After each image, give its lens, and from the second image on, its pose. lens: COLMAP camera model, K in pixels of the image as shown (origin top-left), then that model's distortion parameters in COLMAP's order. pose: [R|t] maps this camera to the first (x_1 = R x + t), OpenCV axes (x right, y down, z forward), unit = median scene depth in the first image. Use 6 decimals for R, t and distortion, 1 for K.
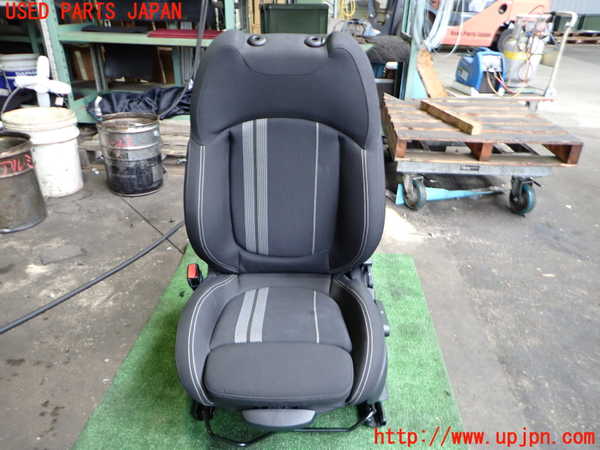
lens RADIAL K [[454.3, 0, 300.0], [0, 454.3, 225.0], [0, 0, 1]] dist [0.006291, 0.002354]
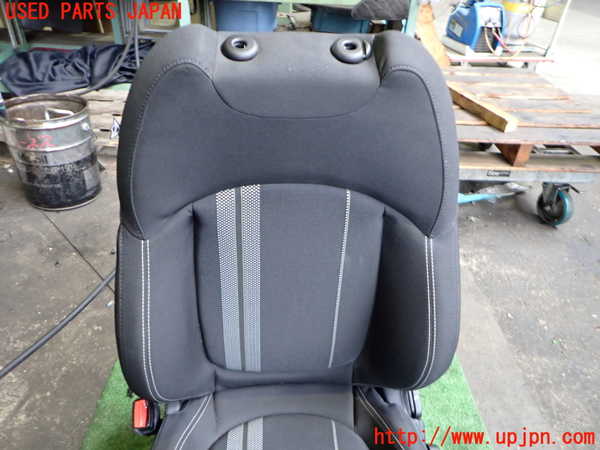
lens RADIAL K [[454.3, 0, 300.0], [0, 454.3, 225.0], [0, 0, 1]] dist [0.006291, 0.002354]
pose [[0.996017, -0.025540, 0.085422, -0.039838], [0.014762, 0.992110, 0.124498, -0.139682], [-0.087928, -0.122741, 0.988536, 0.237950]]
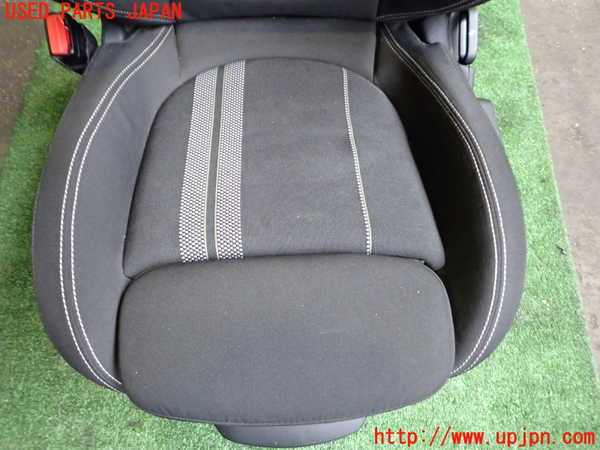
lens RADIAL K [[454.3, 0, 300.0], [0, 454.3, 225.0], [0, 0, 1]] dist [0.006291, 0.002354]
pose [[0.998762, -0.032264, 0.037851, -0.022087], [-0.000505, 0.754432, 0.656379, -0.026045], [-0.049734, -0.655585, 0.753482, 0.337681]]
